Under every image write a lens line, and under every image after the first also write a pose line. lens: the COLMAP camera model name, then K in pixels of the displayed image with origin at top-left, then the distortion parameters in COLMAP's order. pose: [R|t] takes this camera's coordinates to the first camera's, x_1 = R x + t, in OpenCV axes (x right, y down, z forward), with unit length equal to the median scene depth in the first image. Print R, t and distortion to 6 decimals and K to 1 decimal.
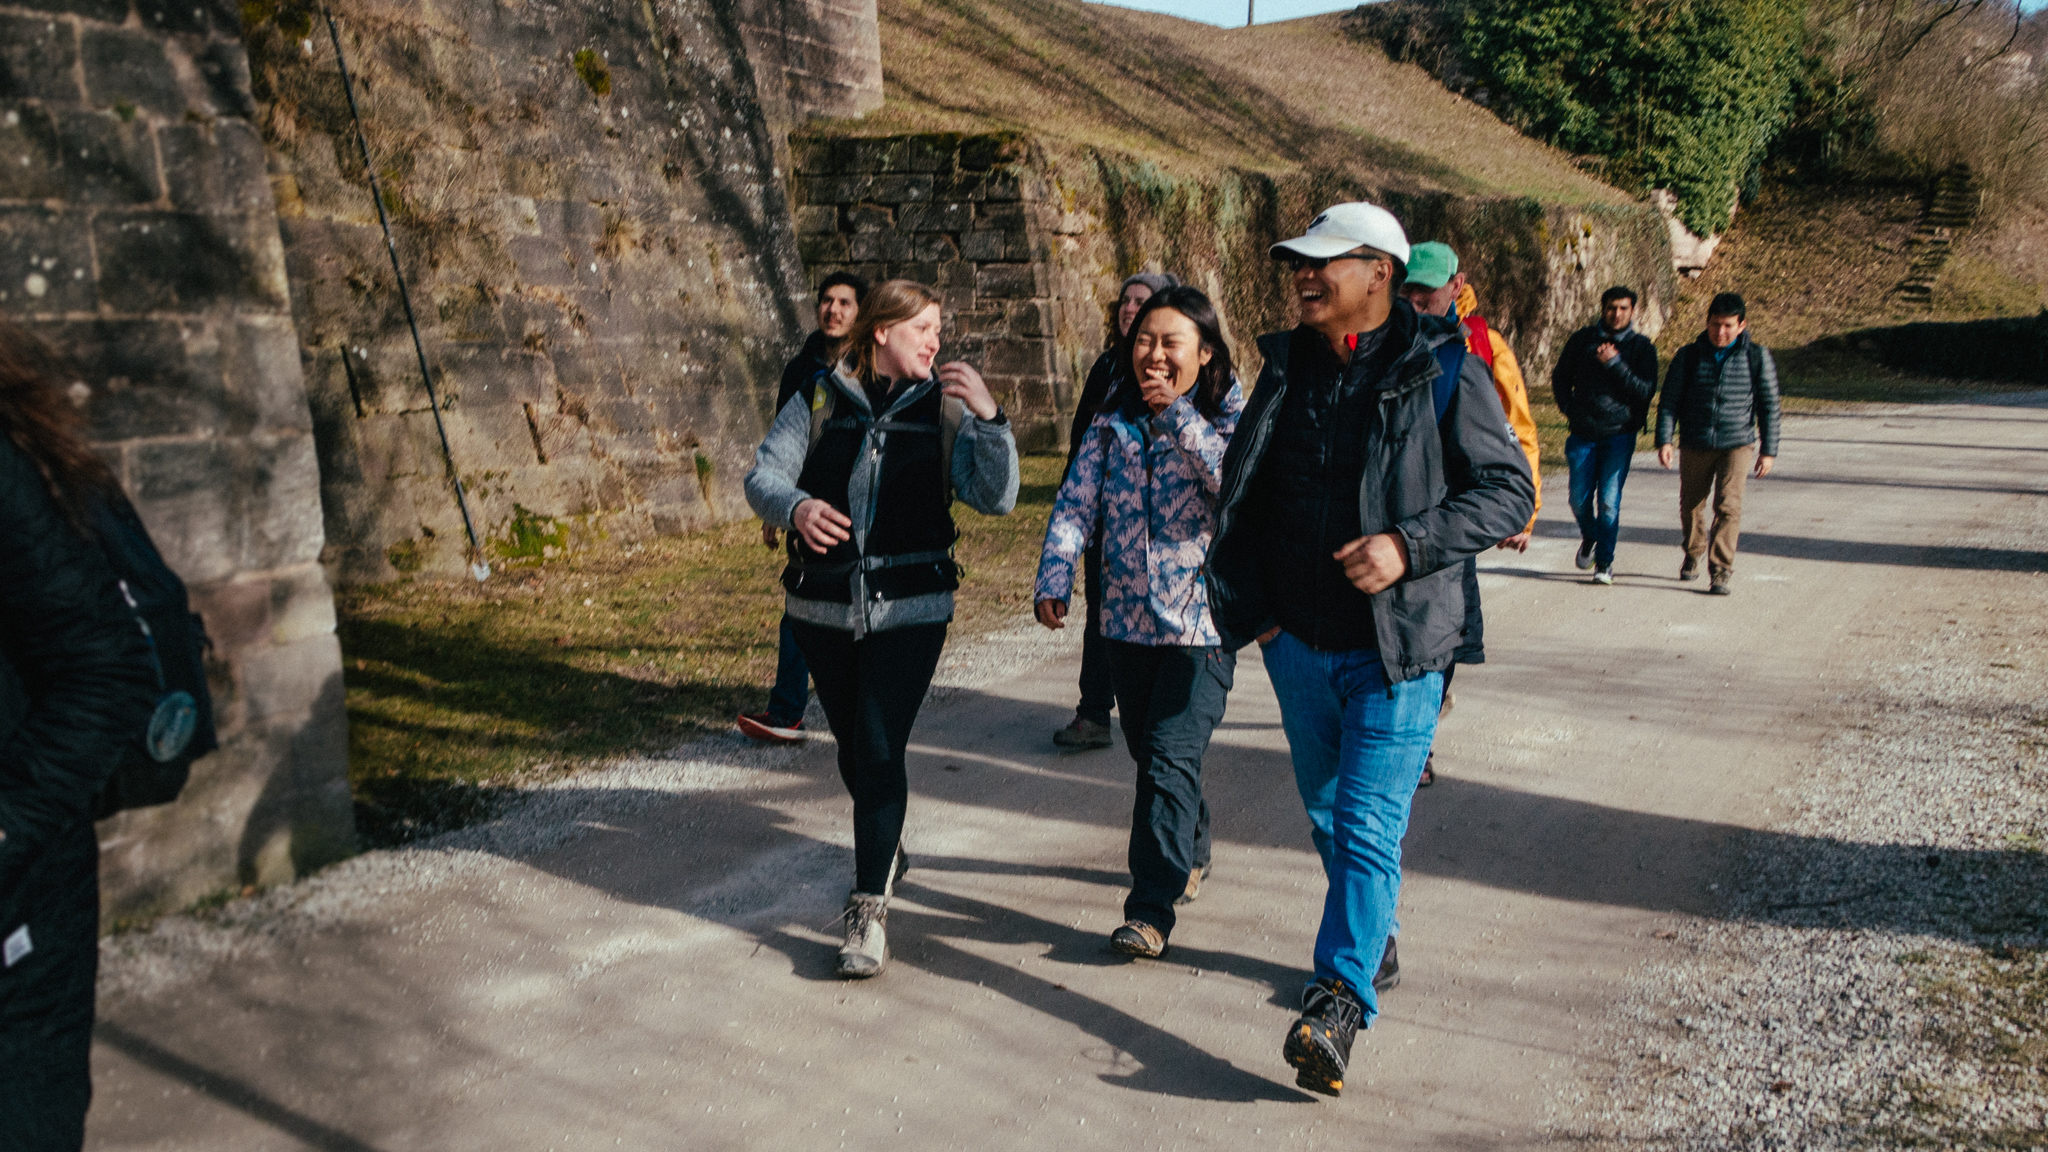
lens RADIAL K [[1671.0, 0, 1021.3], [0, 1671.0, 569.4], [0, 0, 1]] dist [0.019340, -0.027484]
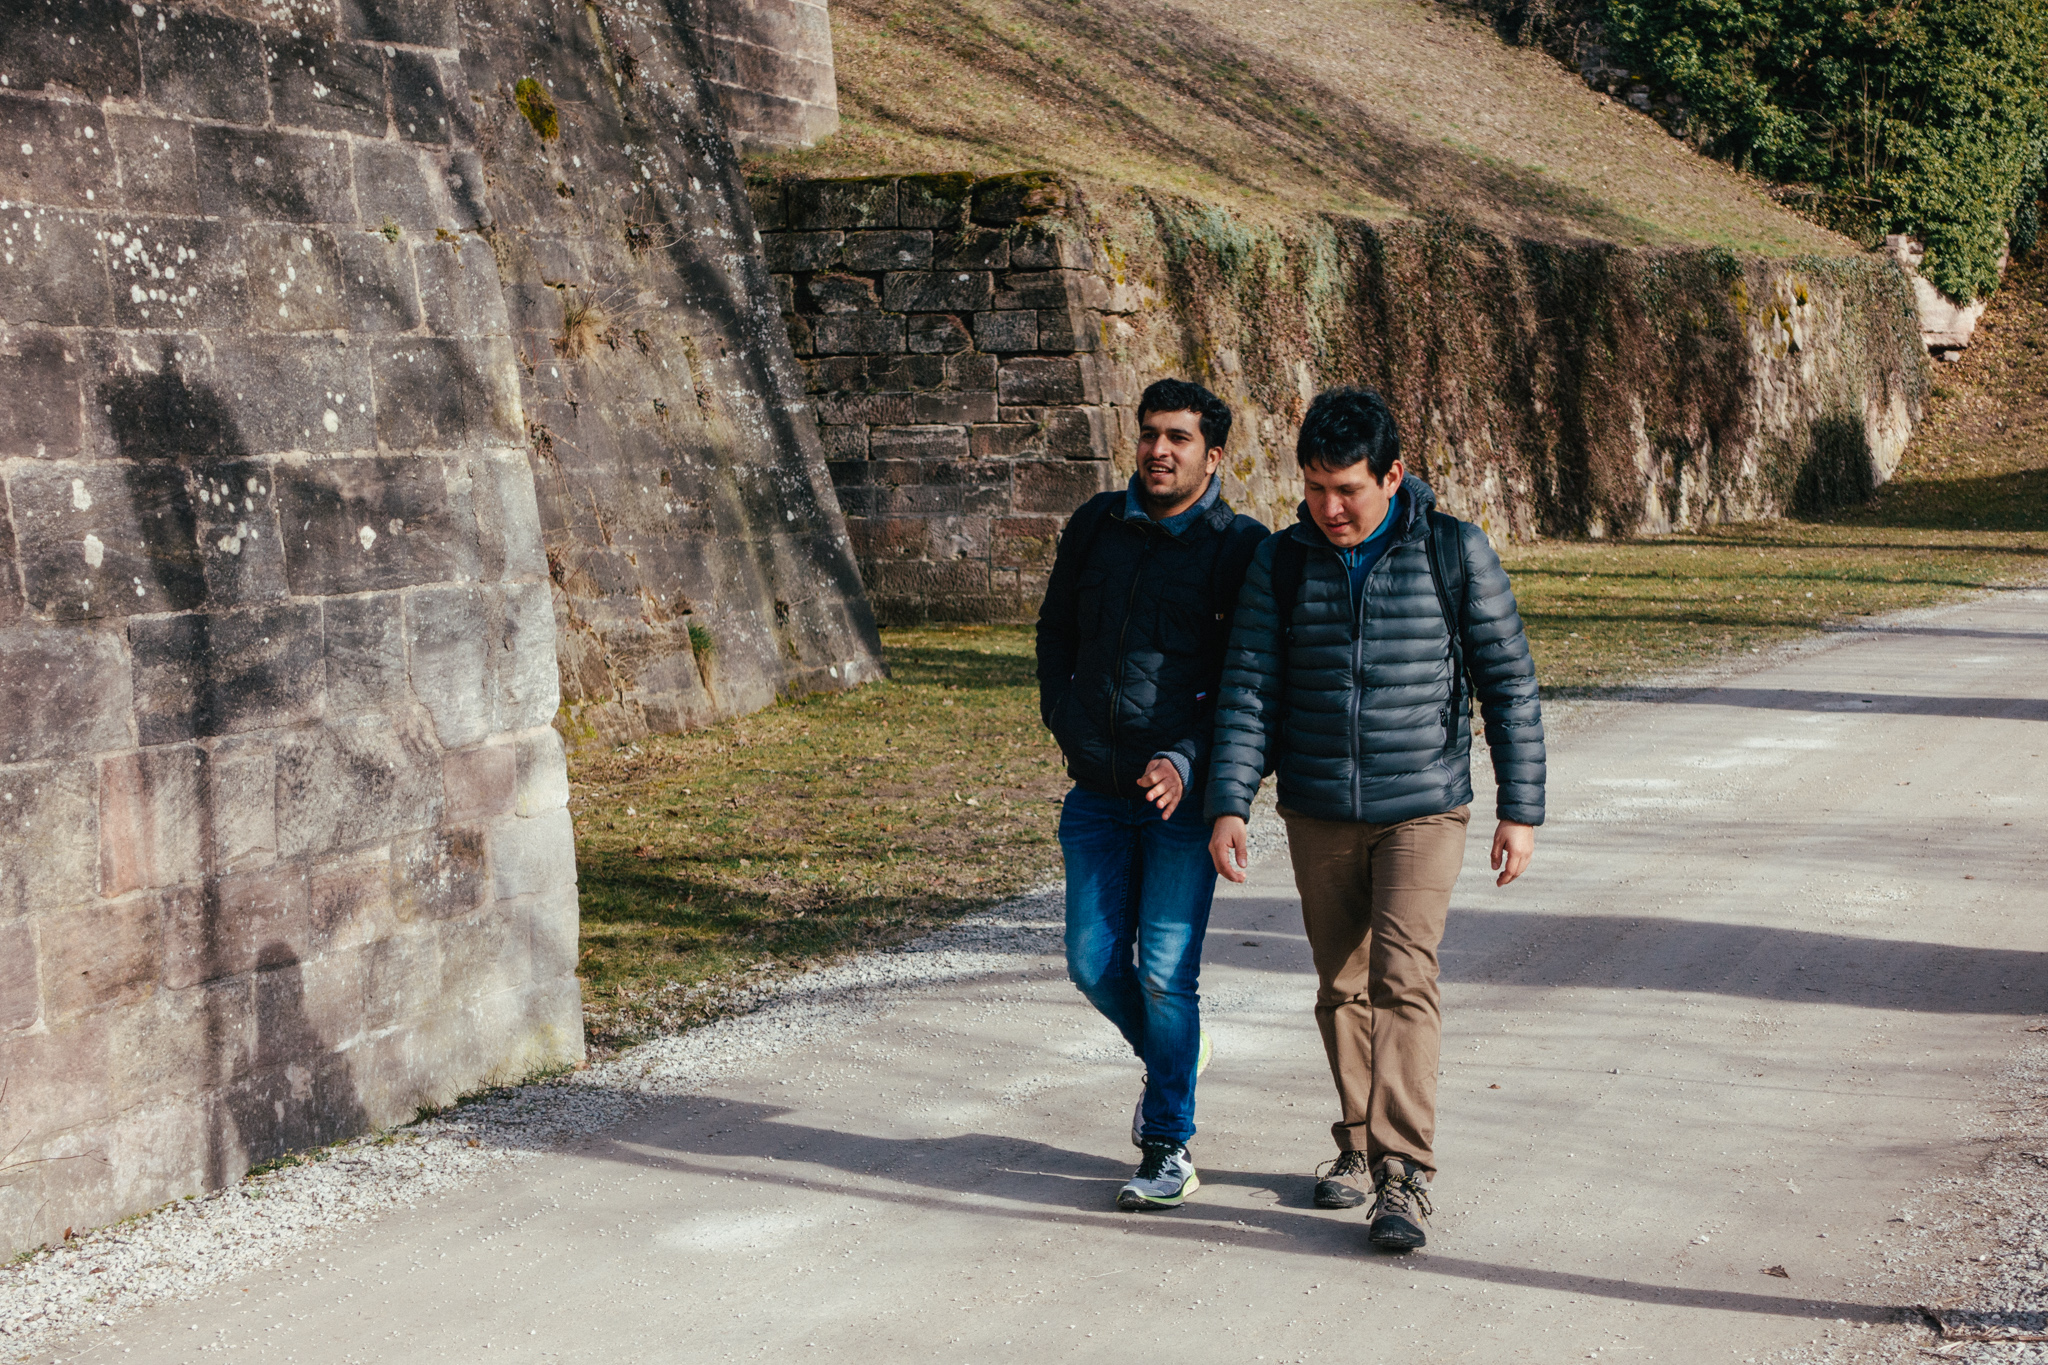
lens RADIAL K [[3467.7, 0, 1022.7], [0, 3467.7, 683.9], [0, 0, 1]] dist [0.033745, 0.000000]
pose [[0.990520, -0.018191, 0.136157, -0.218150], [0.027581, 0.997345, -0.067398, 0.053944], [-0.134570, 0.070514, 0.988392, -0.438653]]
